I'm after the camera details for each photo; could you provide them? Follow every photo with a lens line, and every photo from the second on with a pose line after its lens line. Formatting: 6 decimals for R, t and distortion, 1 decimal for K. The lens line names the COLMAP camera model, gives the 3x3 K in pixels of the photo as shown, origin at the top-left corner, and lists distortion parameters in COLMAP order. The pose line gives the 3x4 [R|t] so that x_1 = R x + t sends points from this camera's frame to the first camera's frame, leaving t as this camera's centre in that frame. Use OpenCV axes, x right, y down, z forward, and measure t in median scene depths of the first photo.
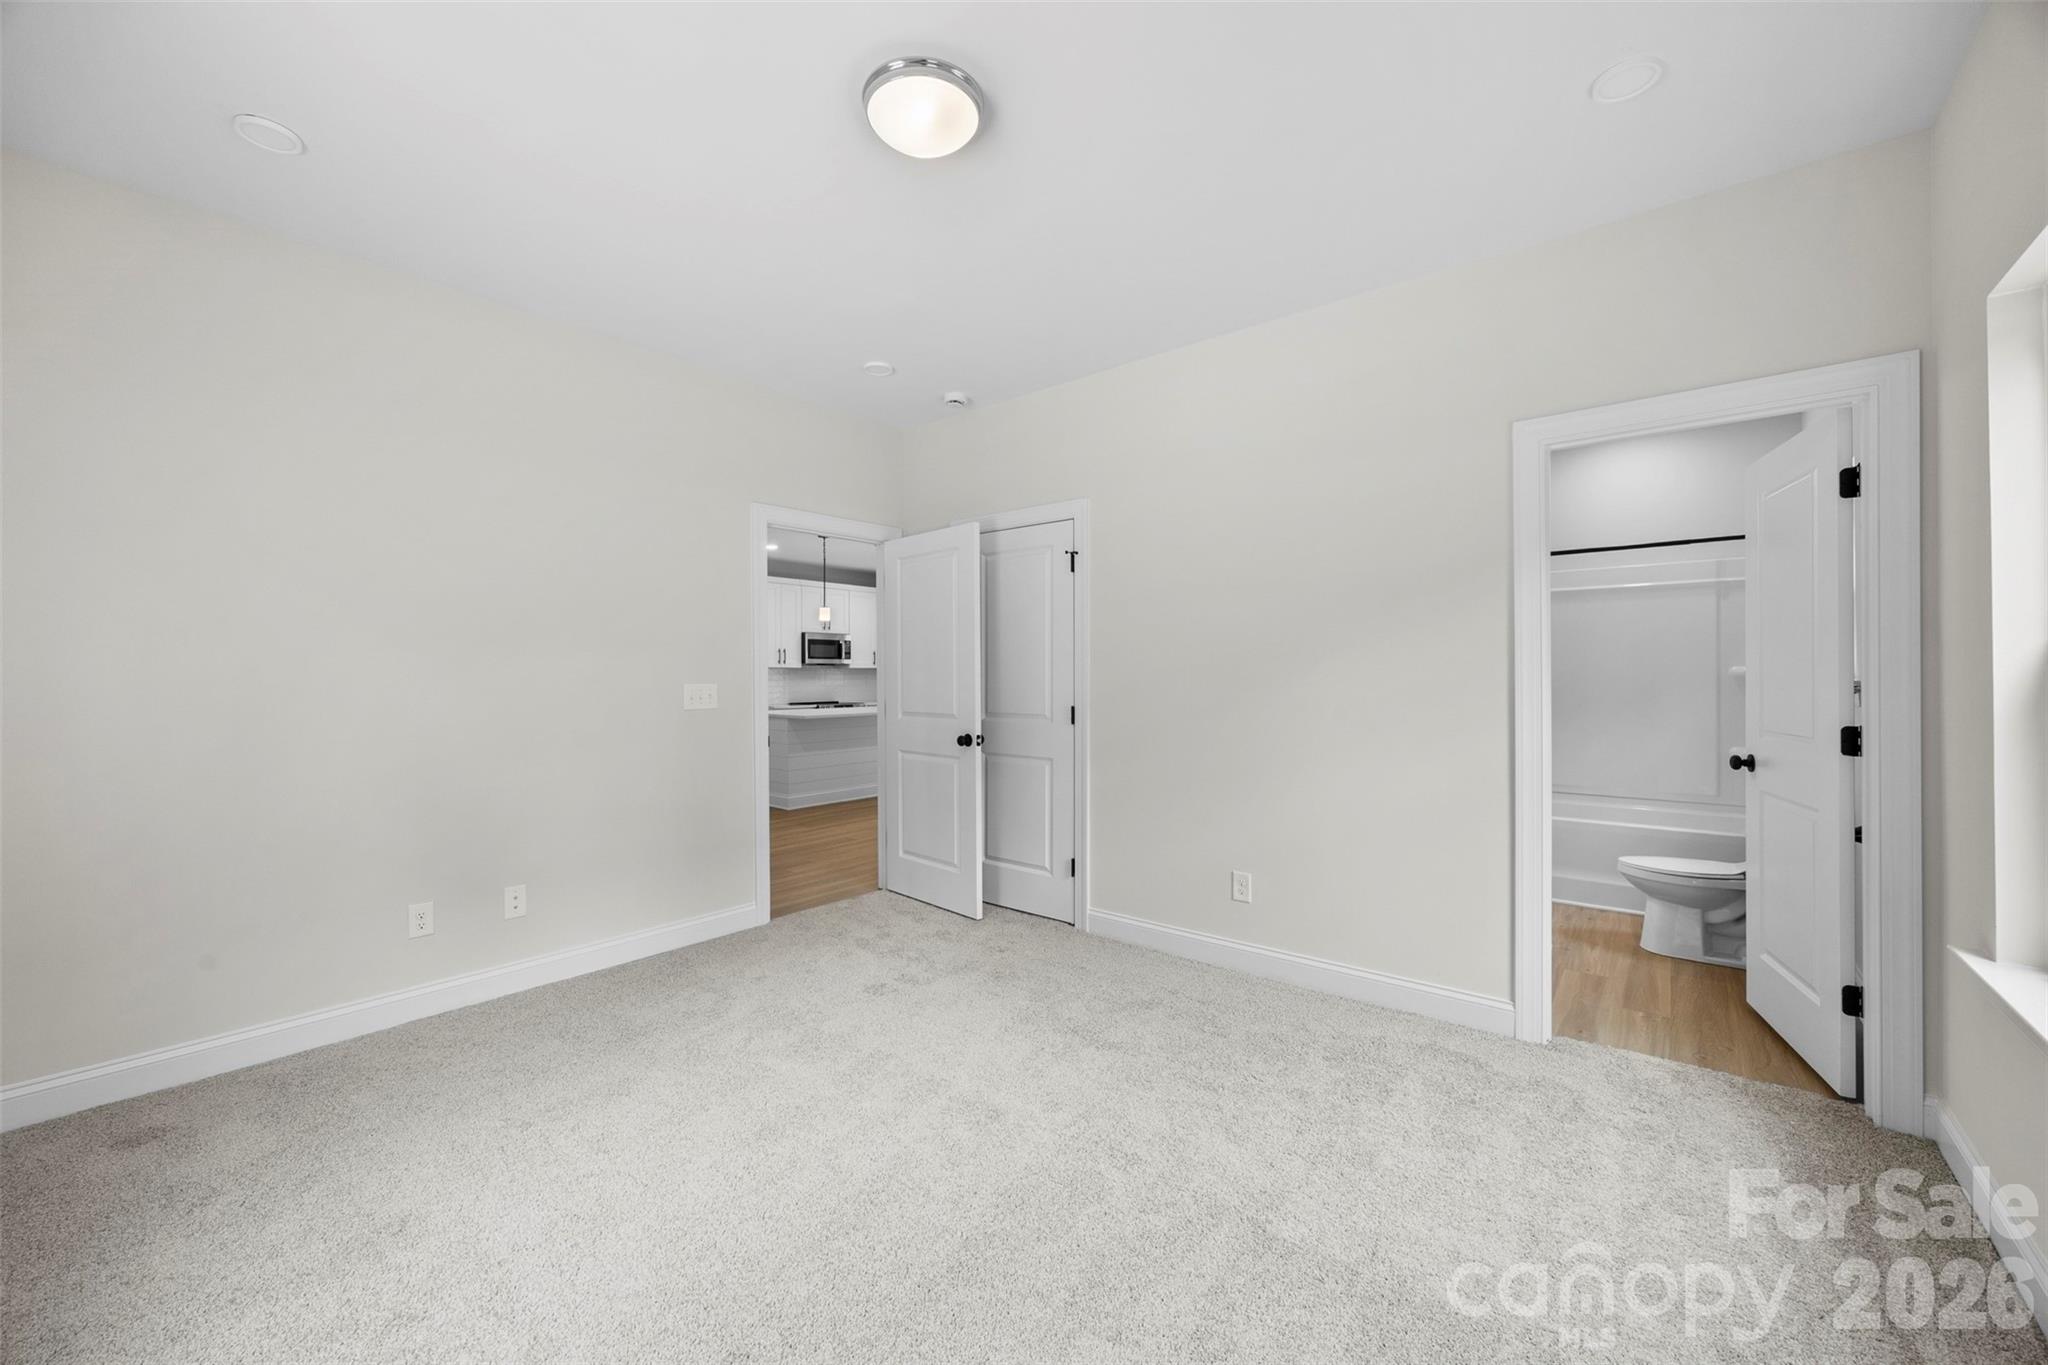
lens RADIAL K [[787.5, 0, 1010.3], [0, 787.5, 675.0], [0, 0, 1]] dist [-0.003319, -0.000164]
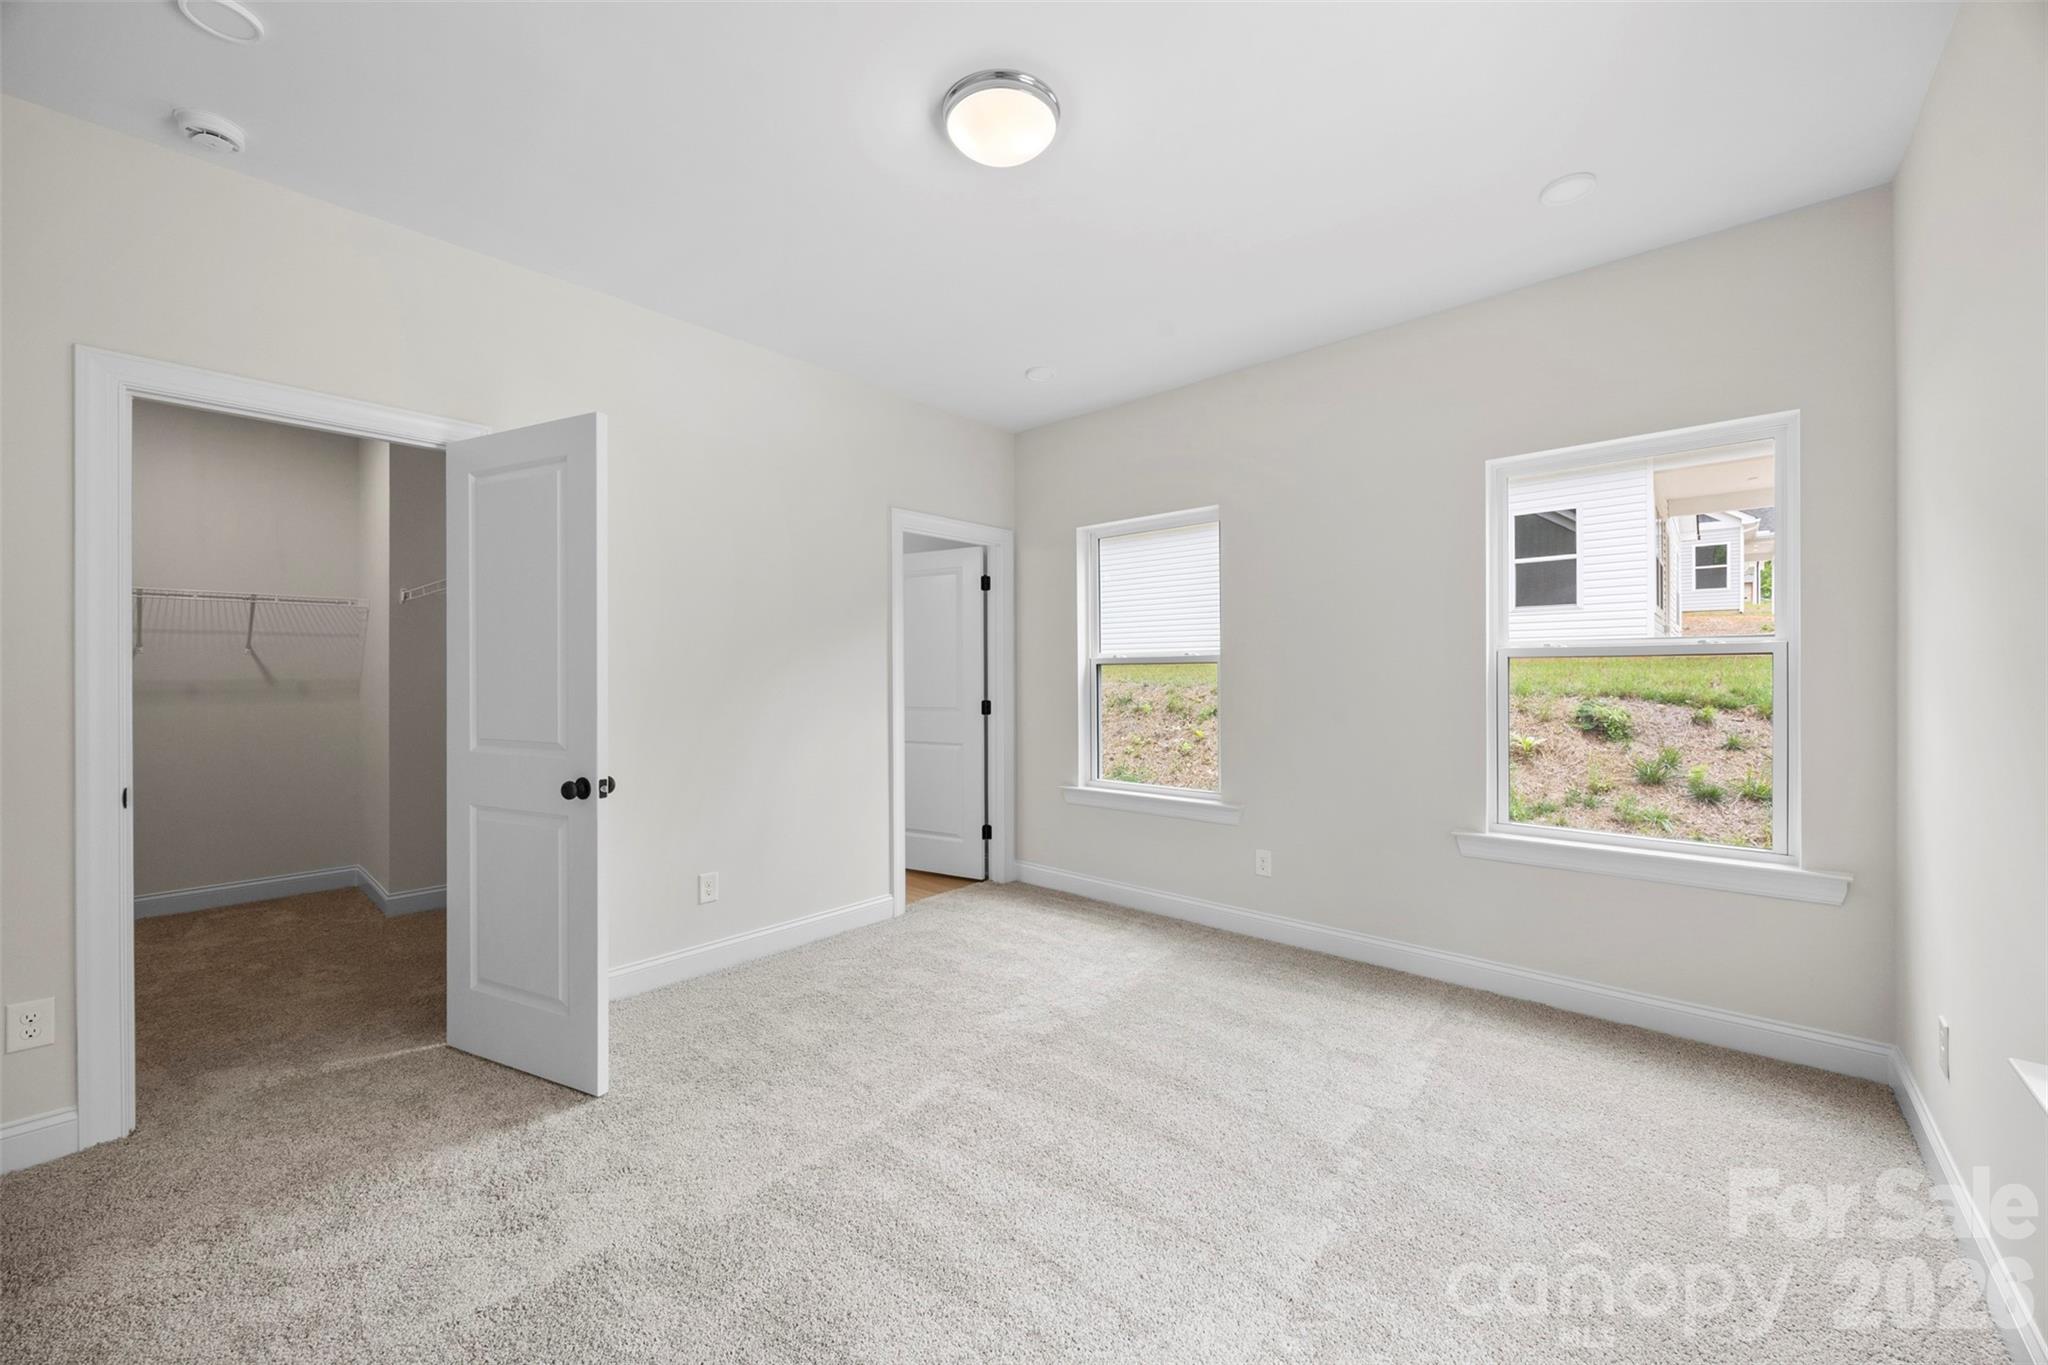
lens RADIAL K [[787.5, 0, 1010.3], [0, 787.5, 675.0], [0, 0, 1]] dist [-0.003319, -0.000164]
pose [[0.035504, 0.002200, 0.999367, -0.957856], [-0.000942, 0.999997, -0.002168, 0.001312], [-0.999369, -0.000865, 0.035506, 0.806215]]
